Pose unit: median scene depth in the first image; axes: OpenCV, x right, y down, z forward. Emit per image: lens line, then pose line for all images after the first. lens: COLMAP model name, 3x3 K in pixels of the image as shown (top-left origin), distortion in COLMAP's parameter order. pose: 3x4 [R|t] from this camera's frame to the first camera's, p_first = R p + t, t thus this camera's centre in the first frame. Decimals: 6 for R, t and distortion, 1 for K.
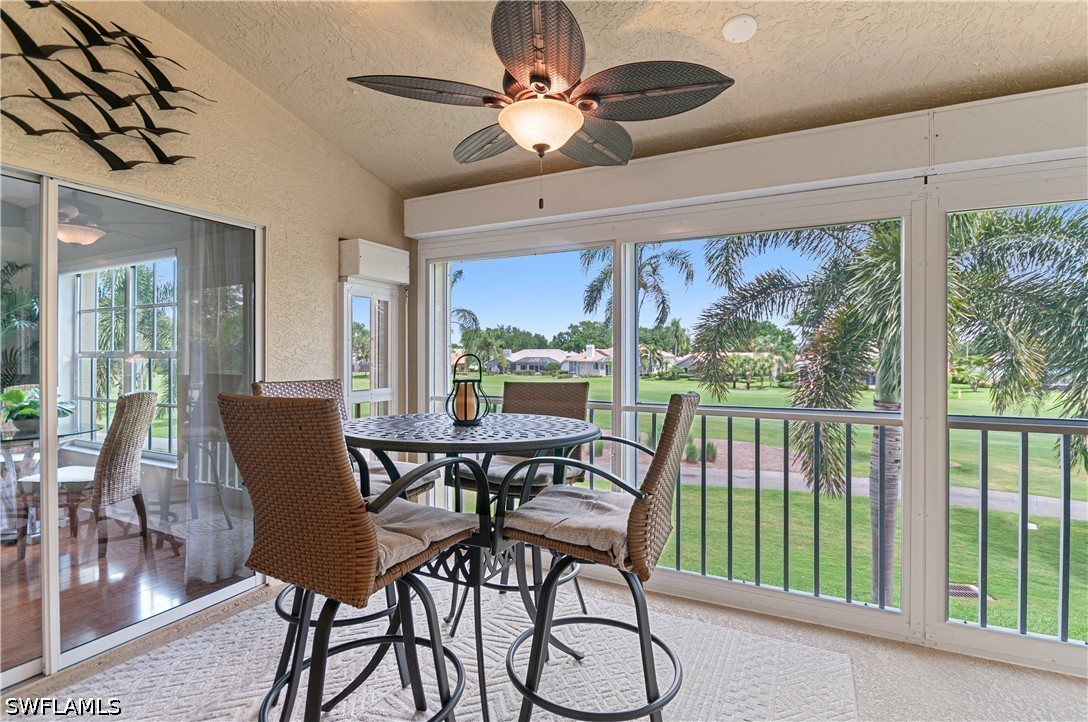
lens RADIAL K [[509.2, 0, 544.0], [0, 509.2, 361.0], [0, 0, 1]] dist [0.001489, 0.000331]
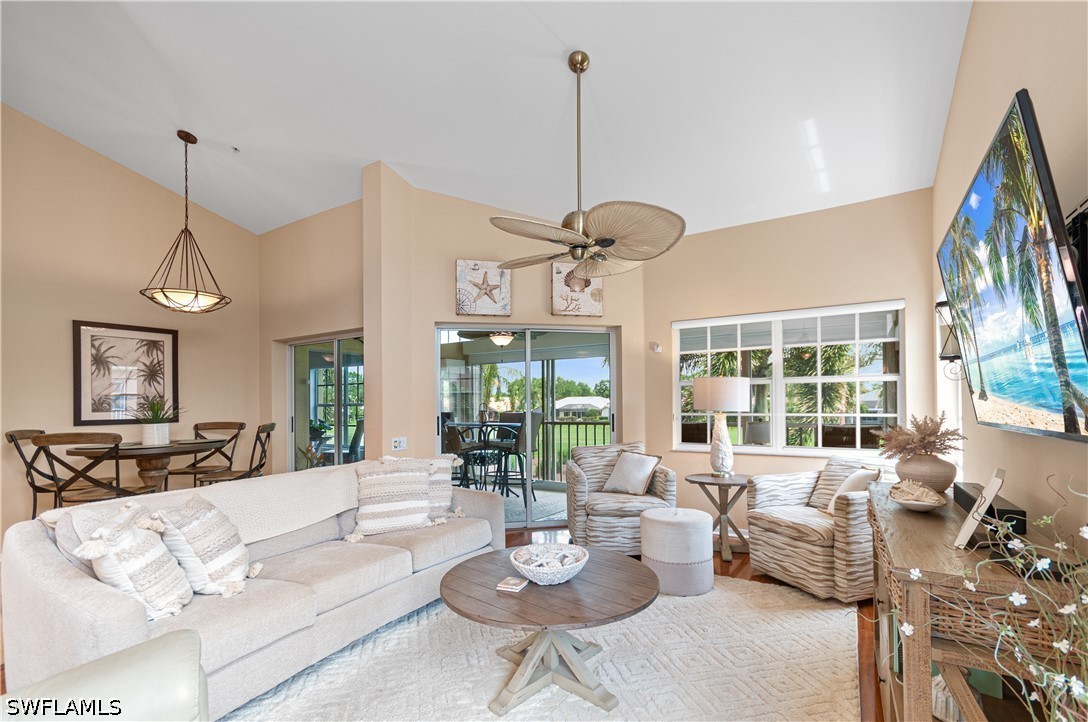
lens RADIAL K [[496.6, 0, 545.5], [0, 496.6, 401.4], [0, 0, 1]] dist [0.002629, 0.000478]
pose [[0.995590, -0.010914, -0.093172, 0.249642], [0.009664, 0.999857, -0.013855, 0.010573], [0.093310, 0.012893, 0.995554, -0.986850]]
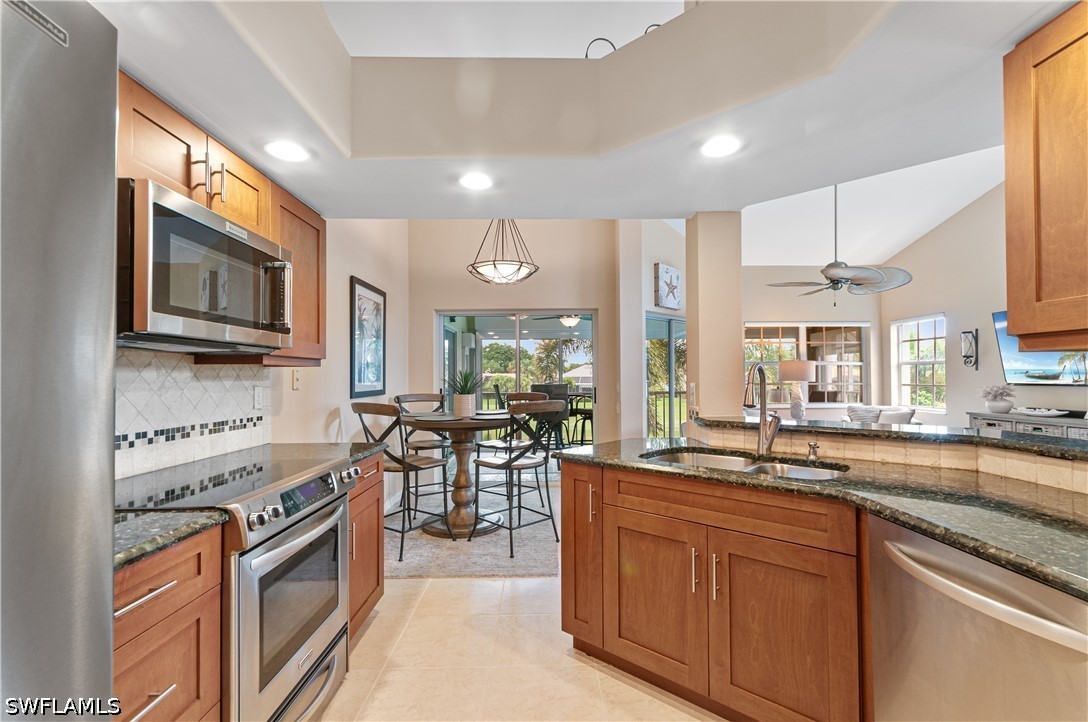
lens RADIAL K [[481.0, 0, 548.4], [0, 481.0, 371.1], [0, 0, 1]] dist [0.000920, 0.000179]
pose [[0.886958, 0.000718, 0.461849, -0.802013], [0.008892, 0.999787, -0.018630, 0.008218], [-0.461764, 0.020630, 0.886763, -0.974161]]
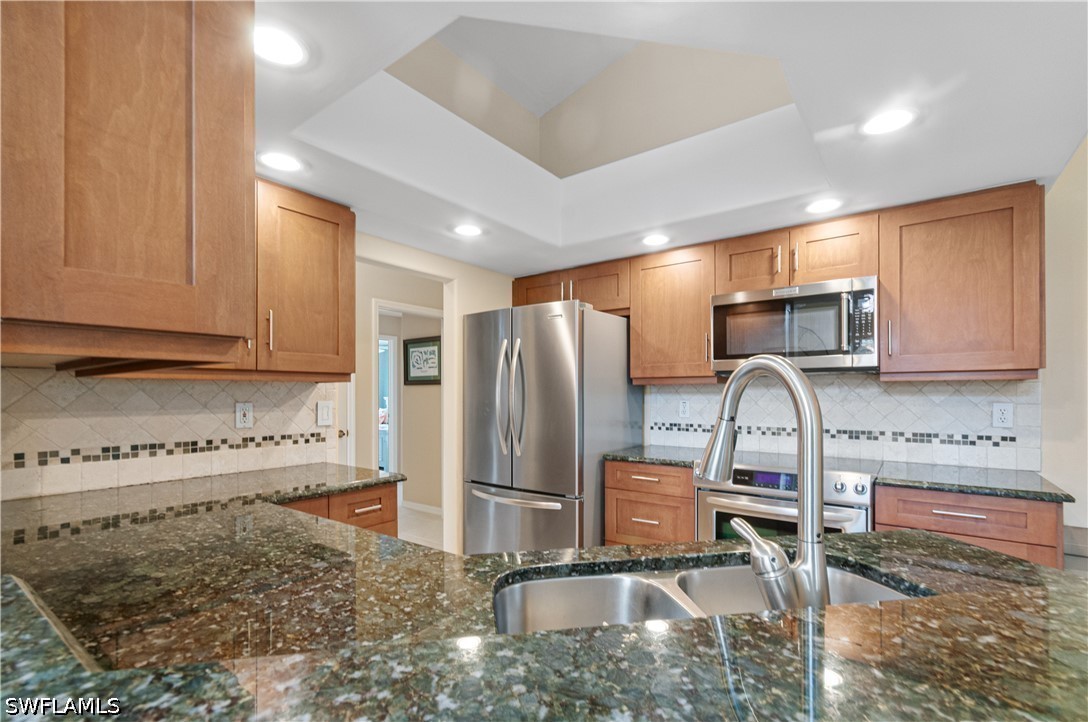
lens RADIAL K [[489.6, 0, 543.8], [0, 489.6, 392.8], [0, 0, 1]] dist [-0.001080, -0.000092]
pose [[-0.174829, -0.001672, -0.984597, -0.294832], [-0.006246, 0.999980, -0.000589, 0.005996], [0.984579, 0.006047, -0.174836, -0.720523]]
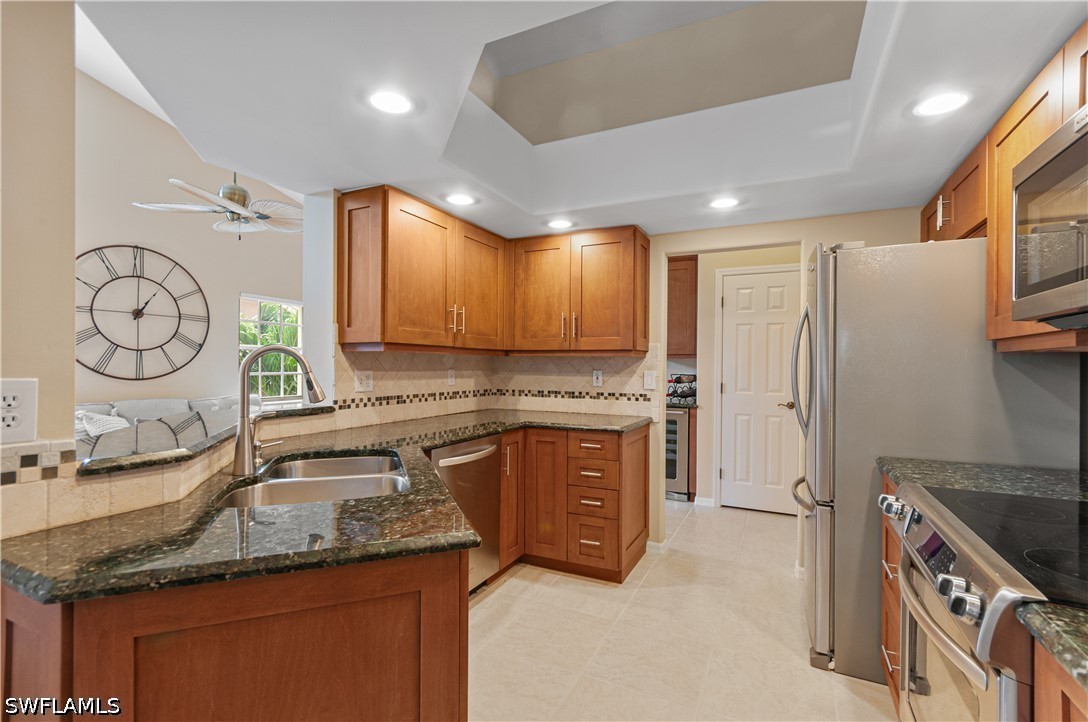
lens RADIAL K [[471.9, 0, 548.1], [0, 471.9, 370.9], [0, 0, 1]] dist [-0.000325, -0.000350]
pose [[-0.999651, -0.009774, -0.024537, -0.600959], [-0.010304, 0.999714, 0.021572, 0.003143], [0.024319, 0.021817, -0.999466, -0.385128]]
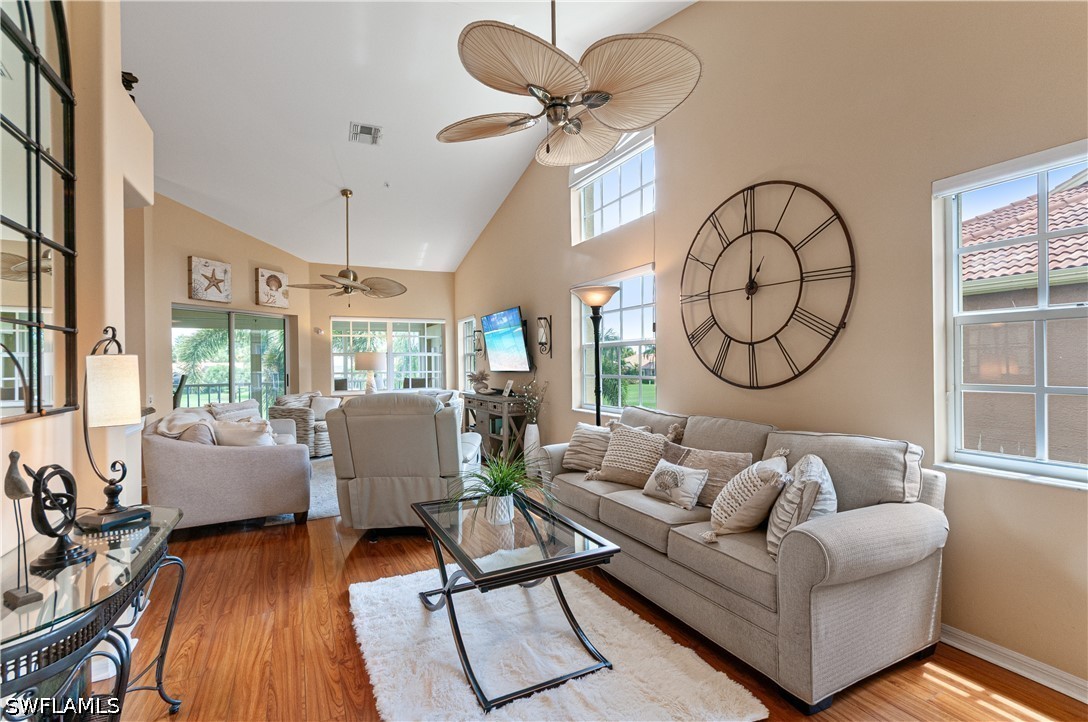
lens RADIAL K [[494.5, 0, 548.7], [0, 494.5, 363.3], [0, 0, 1]] dist [-0.000822, 0.000193]
pose [[0.586497, -0.009676, 0.809894, -0.490251], [0.021730, 0.999757, -0.003792, 0.013332], [-0.809660, 0.019823, 0.586565, -1.494642]]
